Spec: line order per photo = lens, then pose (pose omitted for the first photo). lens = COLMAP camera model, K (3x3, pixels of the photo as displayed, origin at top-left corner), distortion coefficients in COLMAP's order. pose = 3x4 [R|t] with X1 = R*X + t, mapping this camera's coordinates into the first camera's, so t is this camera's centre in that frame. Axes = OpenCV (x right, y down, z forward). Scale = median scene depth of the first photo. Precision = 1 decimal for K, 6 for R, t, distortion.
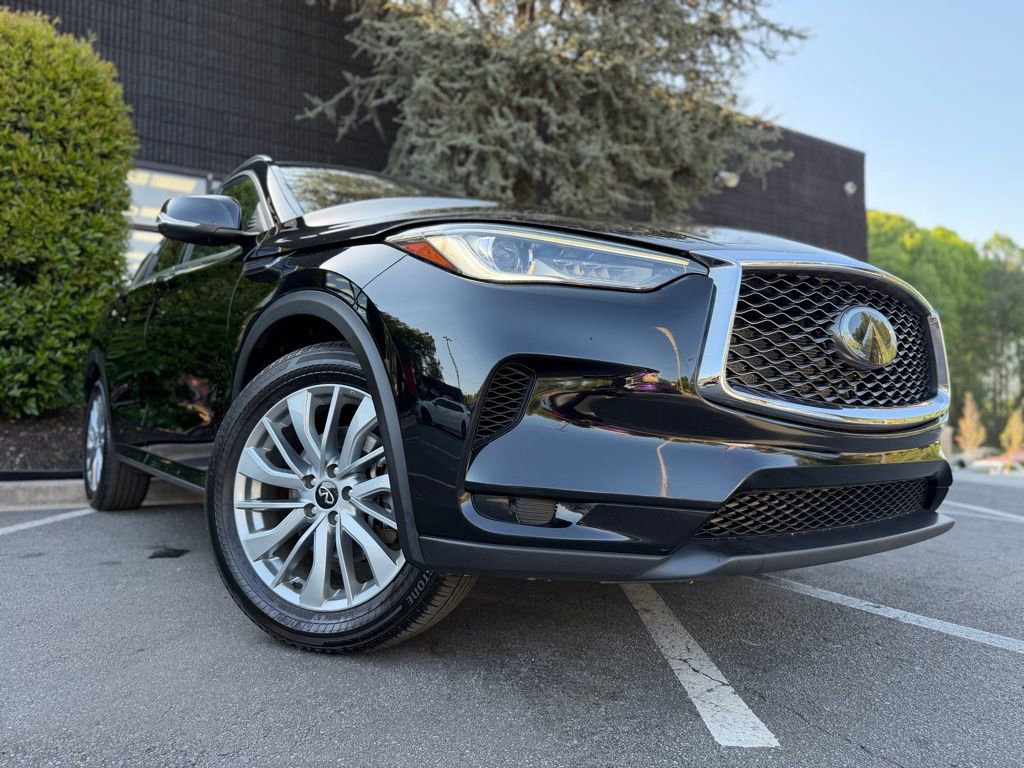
lens RADIAL K [[723.8, 0, 511.4], [0, 723.8, 387.8], [0, 0, 1]] dist [0.003154, -0.011608]
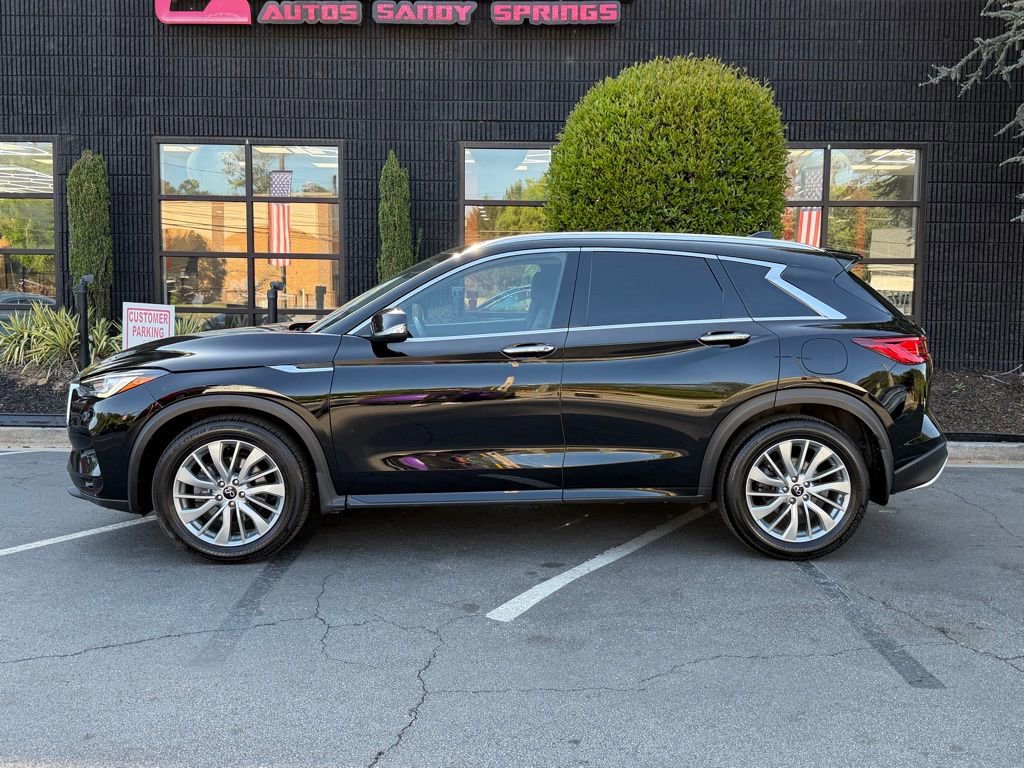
lens RADIAL K [[975.6, 0, 518.7], [0, 975.6, 389.7], [0, 0, 1]] dist [0.210419, -0.484611]
pose [[0.840429, 0.051954, -0.539425, 0.010427], [0.015826, 0.992616, 0.120259, -0.180096], [0.541690, -0.109607, 0.833402, -0.725959]]
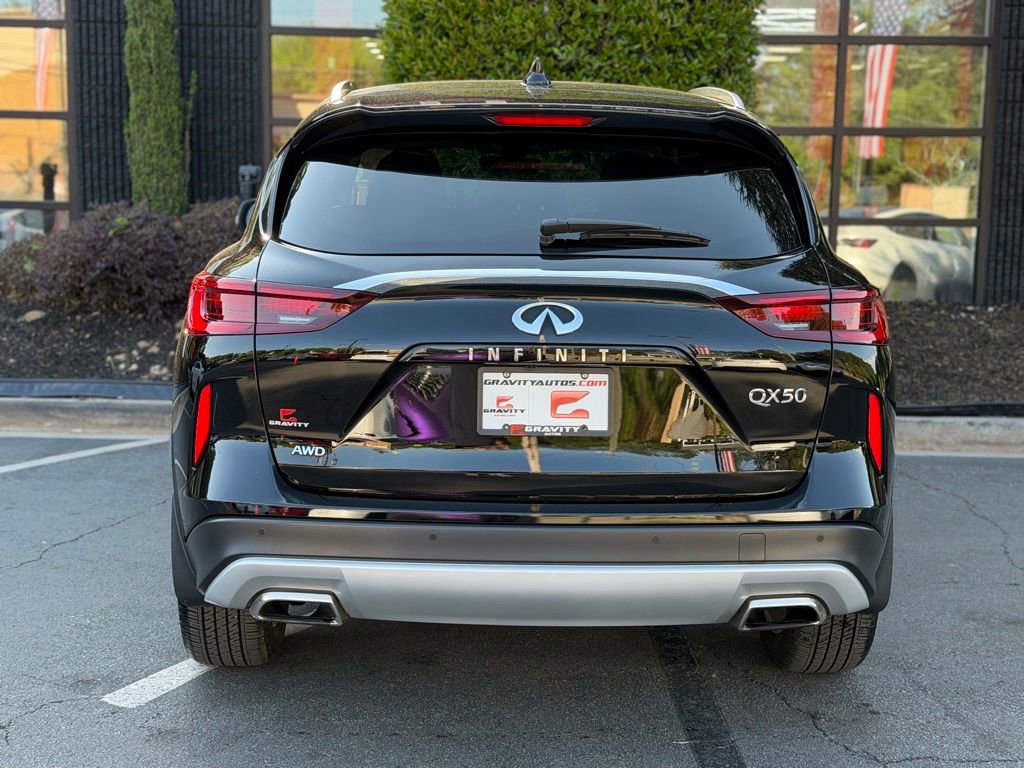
lens RADIAL K [[1552.1, 0, 515.8], [0, 1552.1, 385.7], [0, 0, 1]] dist [0.160654, -0.203800]
pose [[0.851836, 0.074761, -0.518446, 0.154710], [0.008492, 0.987661, 0.156376, -0.183211], [0.523740, -0.137609, 0.840690, -0.632535]]
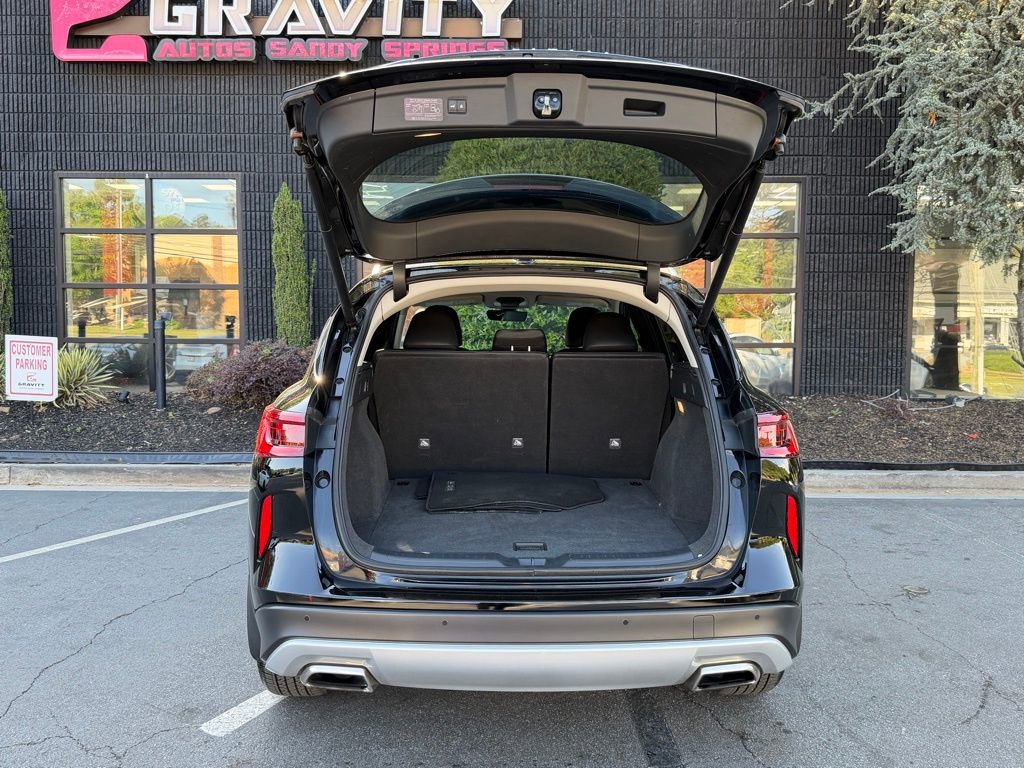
lens RADIAL K [[863.6, 0, 512.5], [0, 863.6, 390.2], [0, 0, 1]] dist [0.089218, -0.157509]
pose [[0.851817, 0.040042, -0.522307, 0.042585], [0.020141, 0.993833, 0.109039, -0.186535], [0.523453, -0.103401, 0.845757, -0.446002]]
